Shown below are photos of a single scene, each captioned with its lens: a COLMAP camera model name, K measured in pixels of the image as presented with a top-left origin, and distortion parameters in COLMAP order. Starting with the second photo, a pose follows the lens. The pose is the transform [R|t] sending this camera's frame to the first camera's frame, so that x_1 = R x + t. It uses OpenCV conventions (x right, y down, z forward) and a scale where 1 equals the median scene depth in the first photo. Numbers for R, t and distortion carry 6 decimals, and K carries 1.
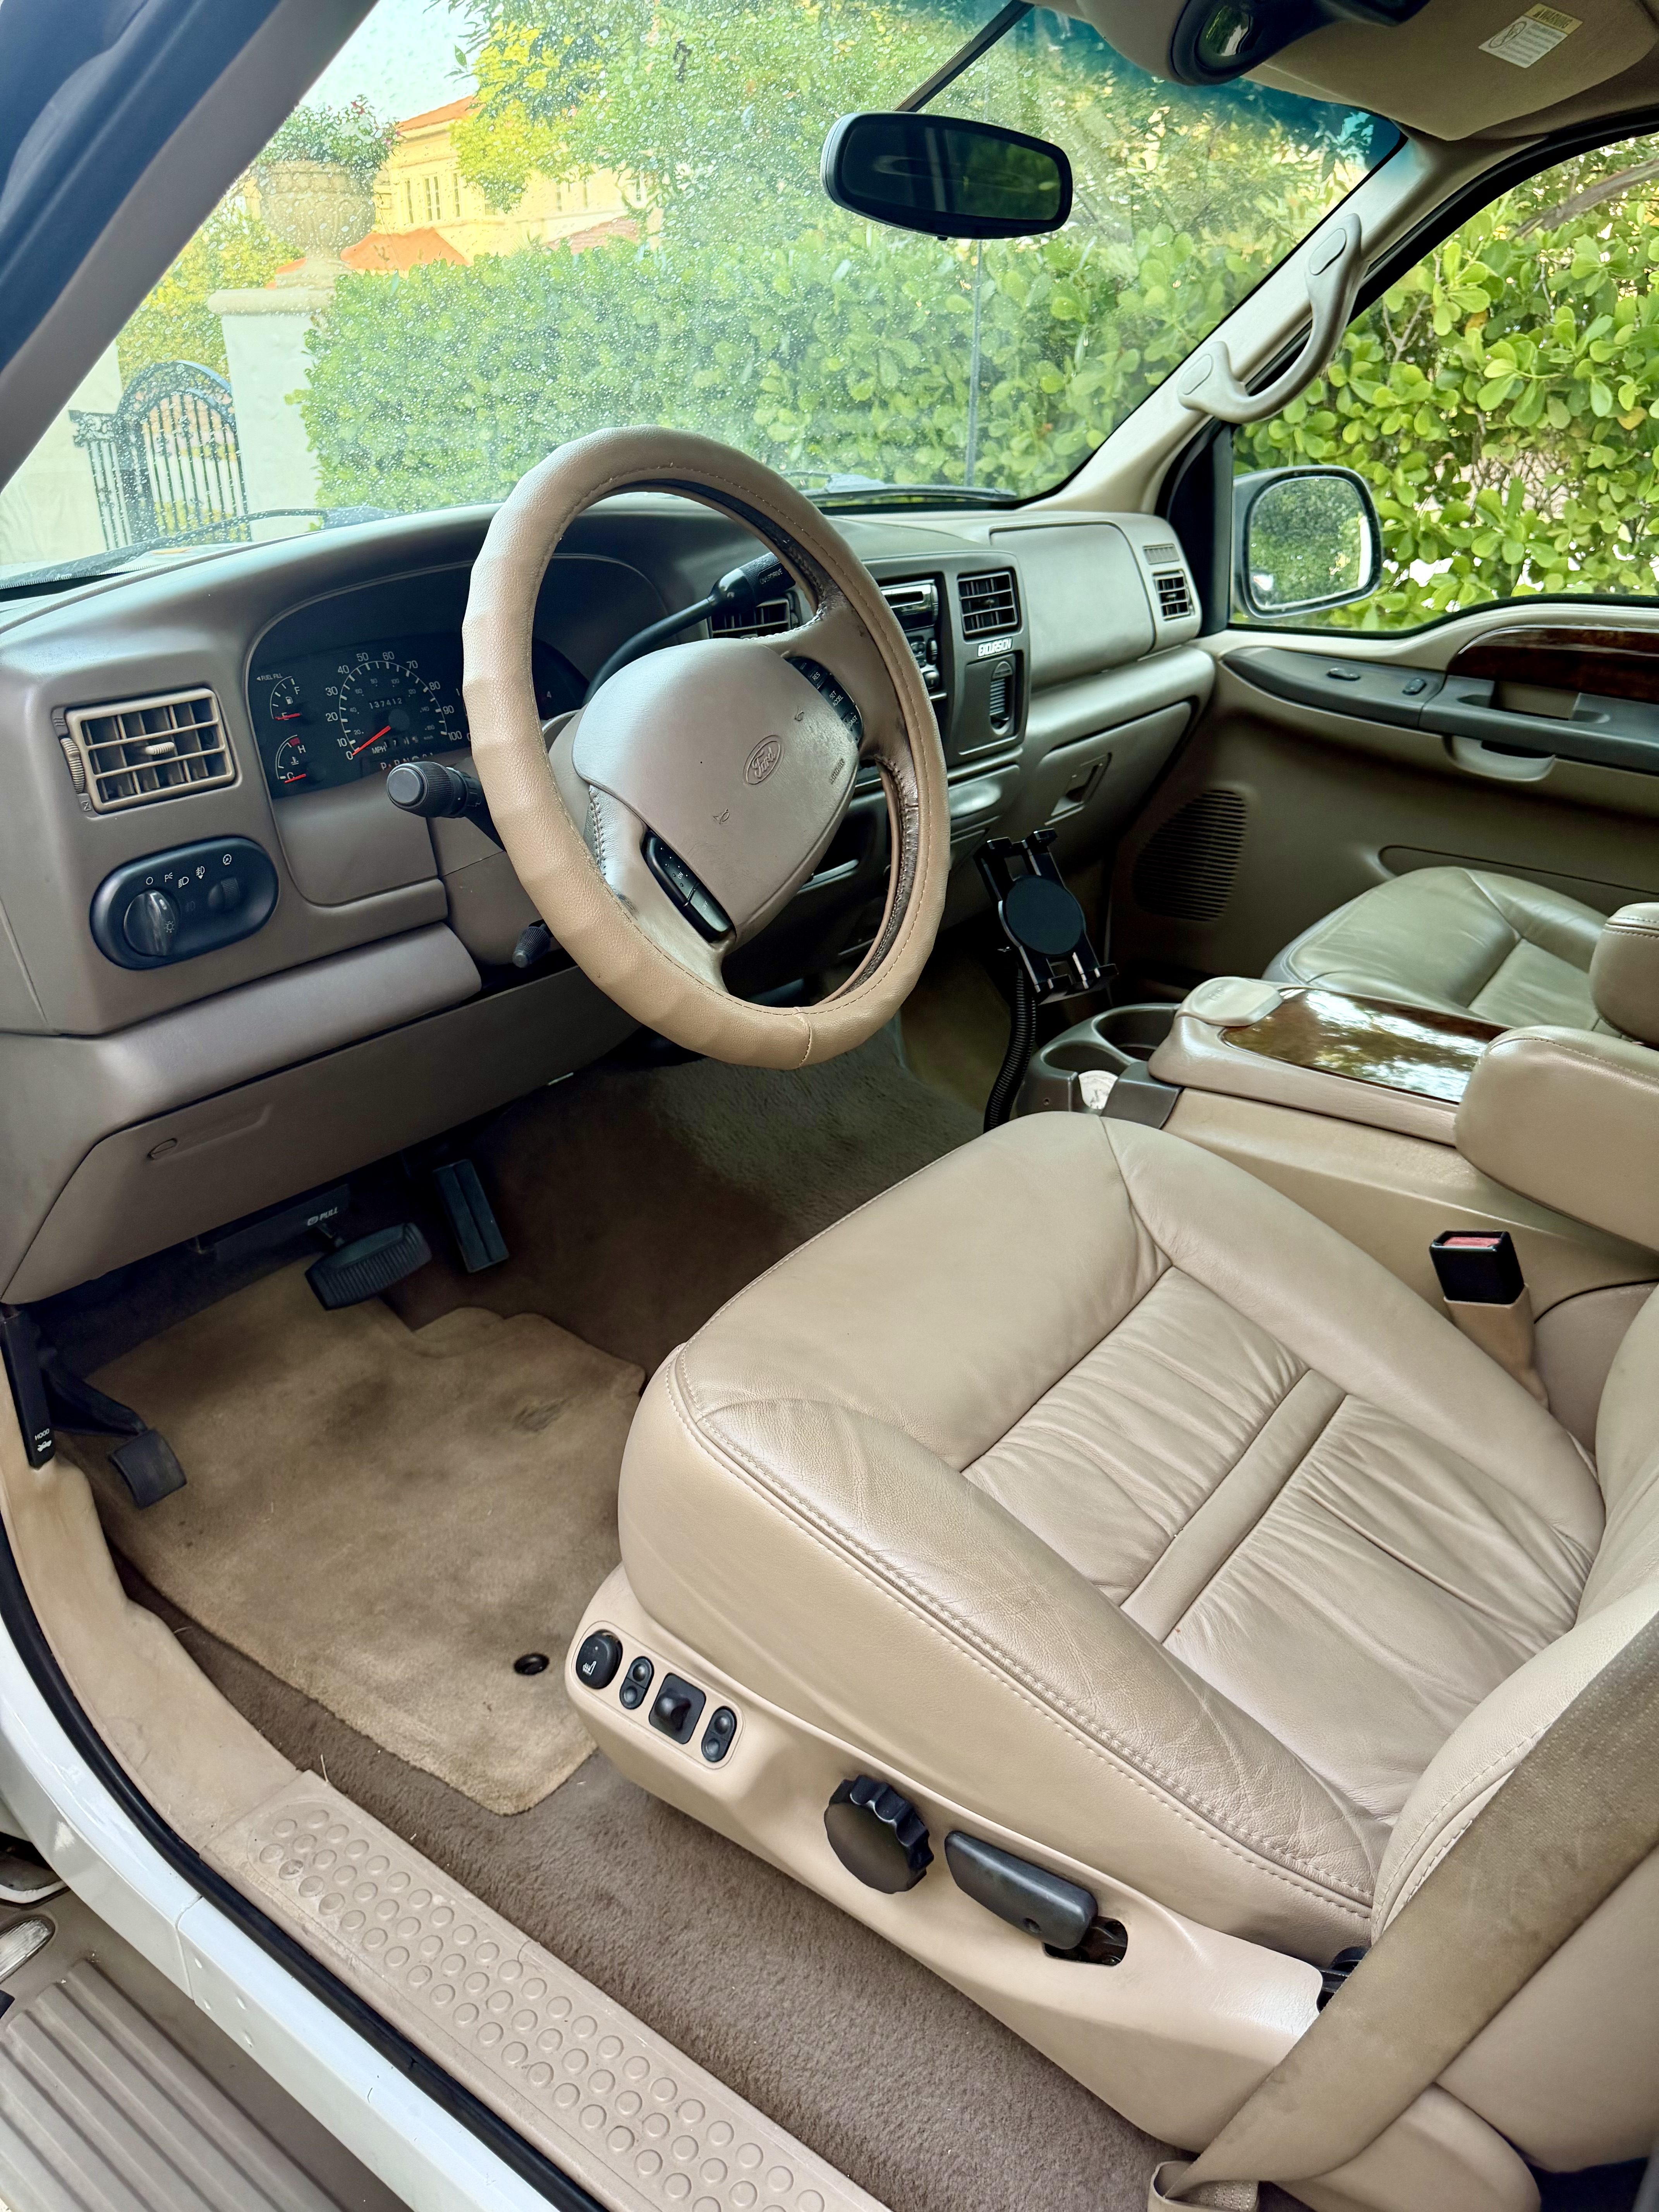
lens RADIAL K [[1519.9, 0, 822.0], [0, 1519.9, 1095.4], [0, 0, 1]] dist [0.032681, -0.030030]
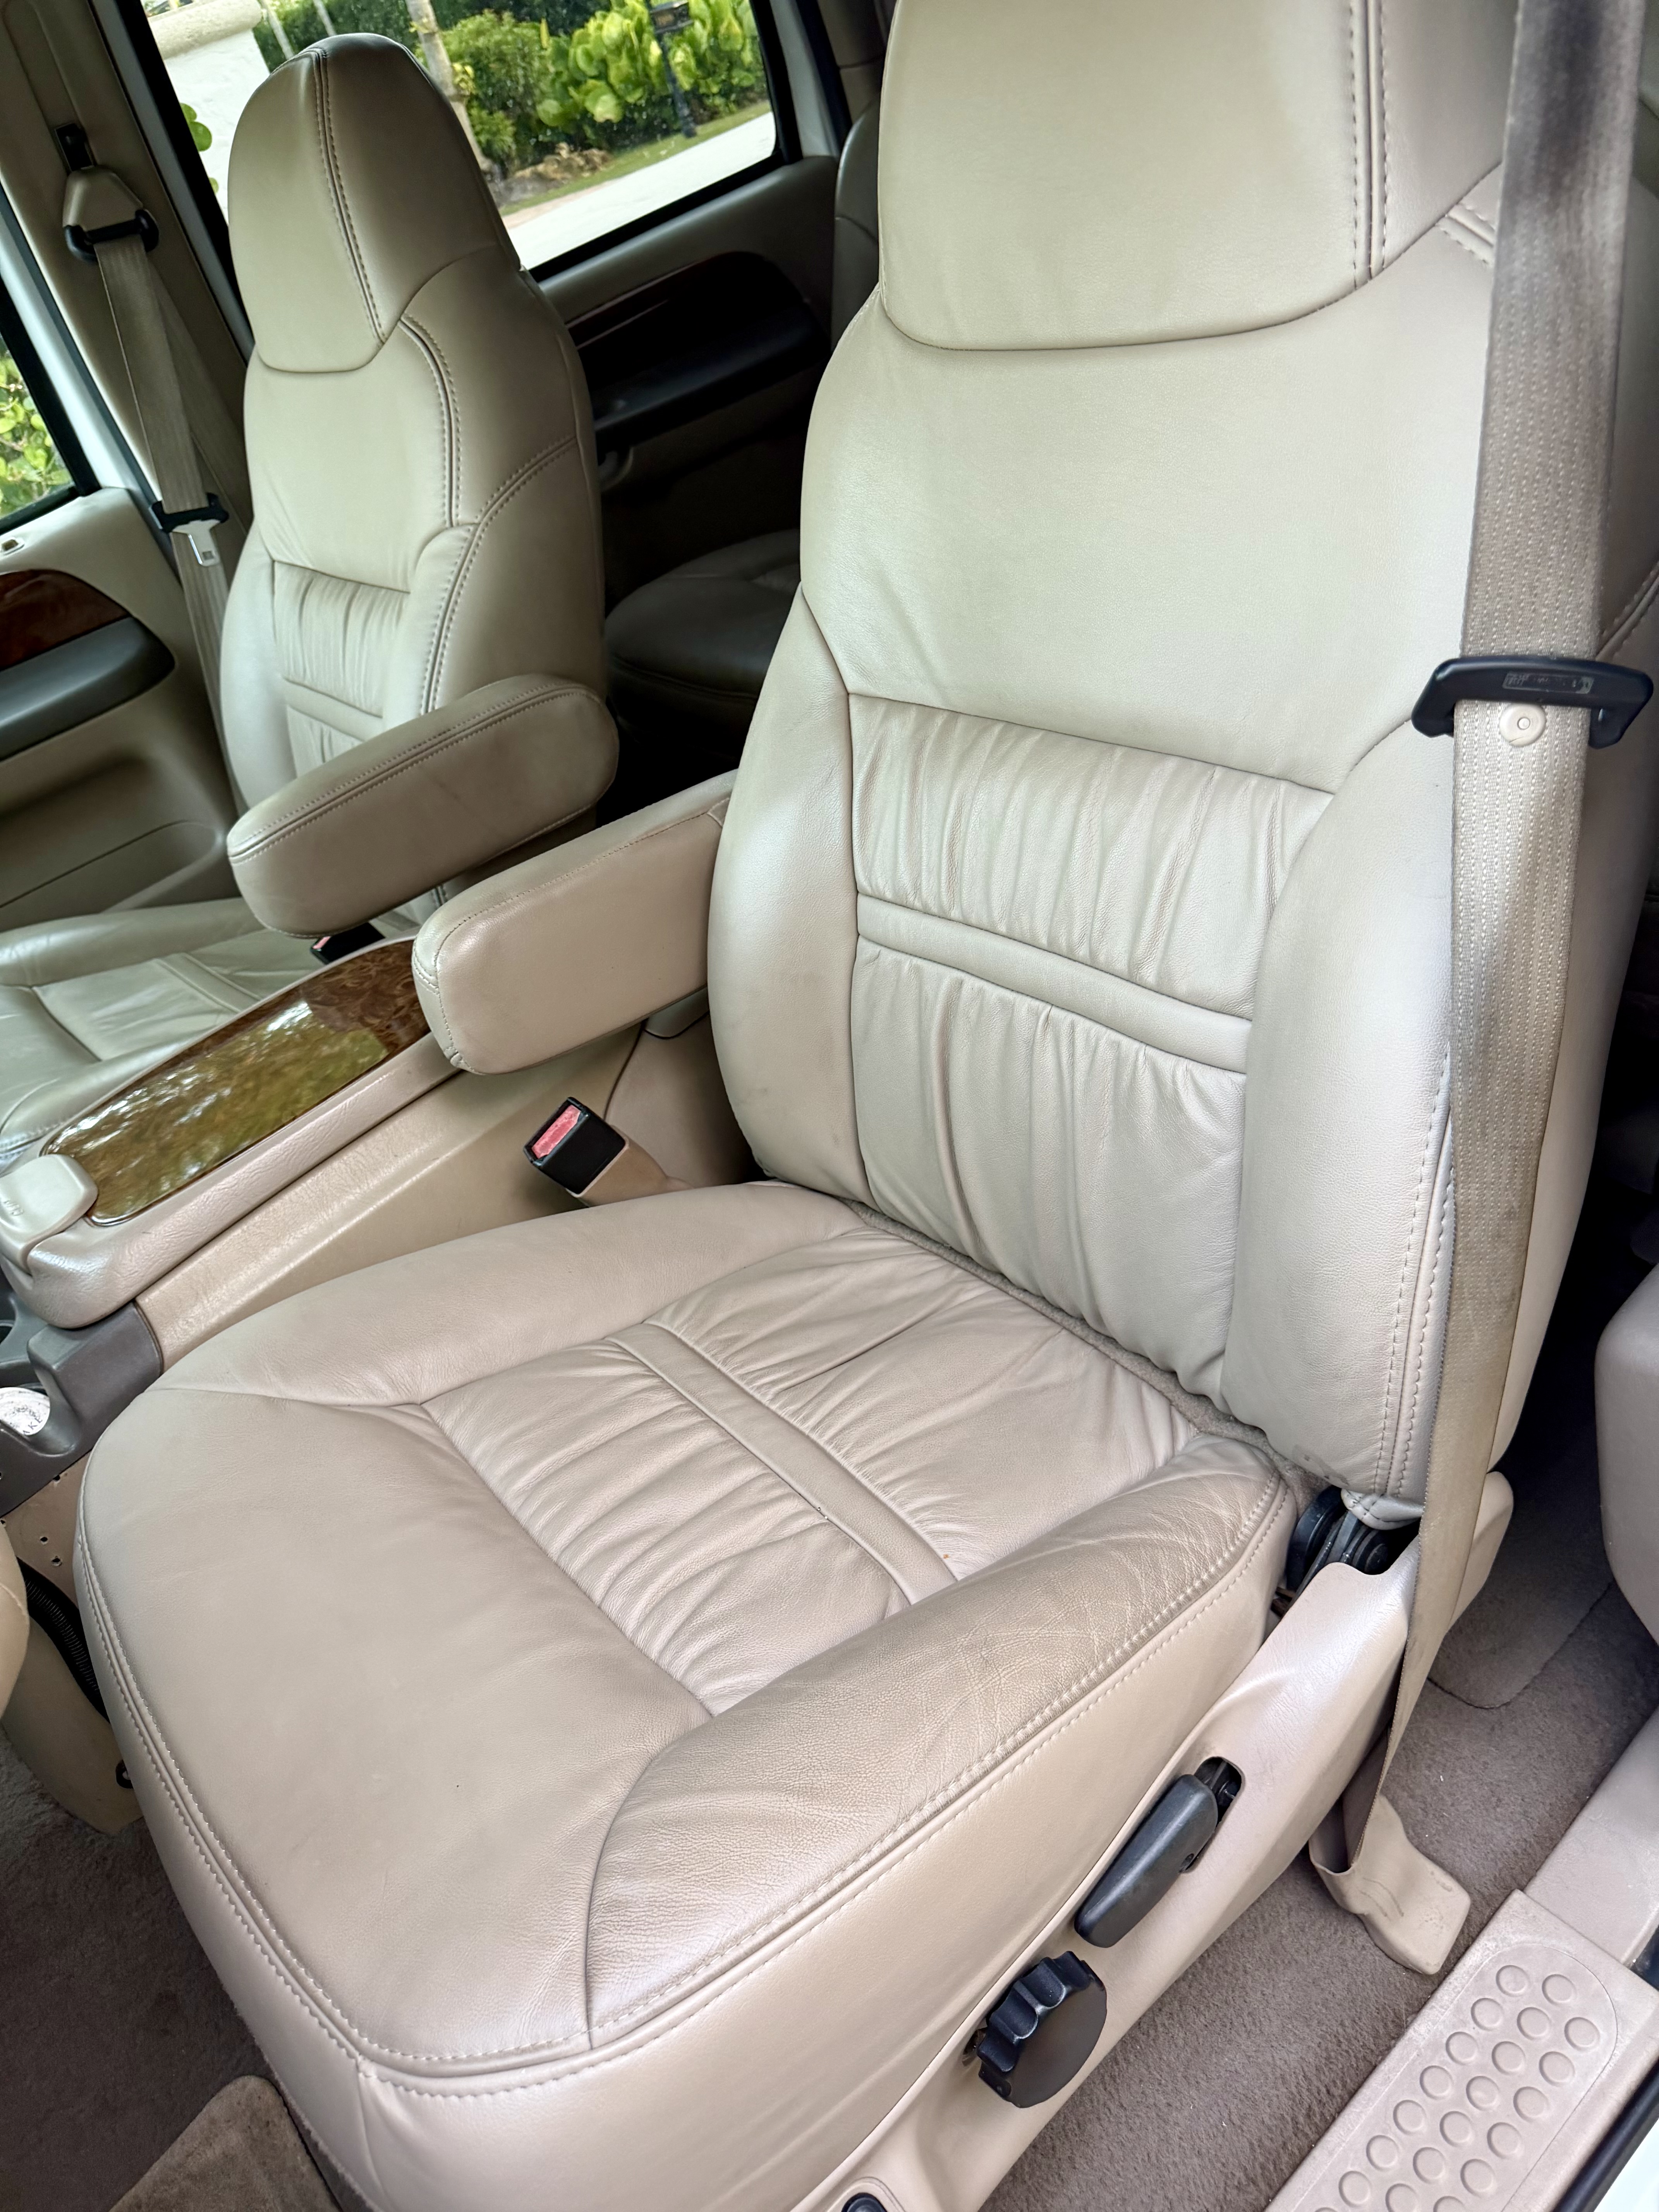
lens RADIAL K [[1519.9, 0, 827.6], [0, 1519.9, 1101.4], [0, 0, 1]] dist [0.032681, -0.030030]
pose [[0.259200, -0.646793, 0.717269, -0.214562], [0.659622, 0.661020, 0.357704, -0.159997], [-0.705489, 0.380409, 0.597975, 0.365975]]
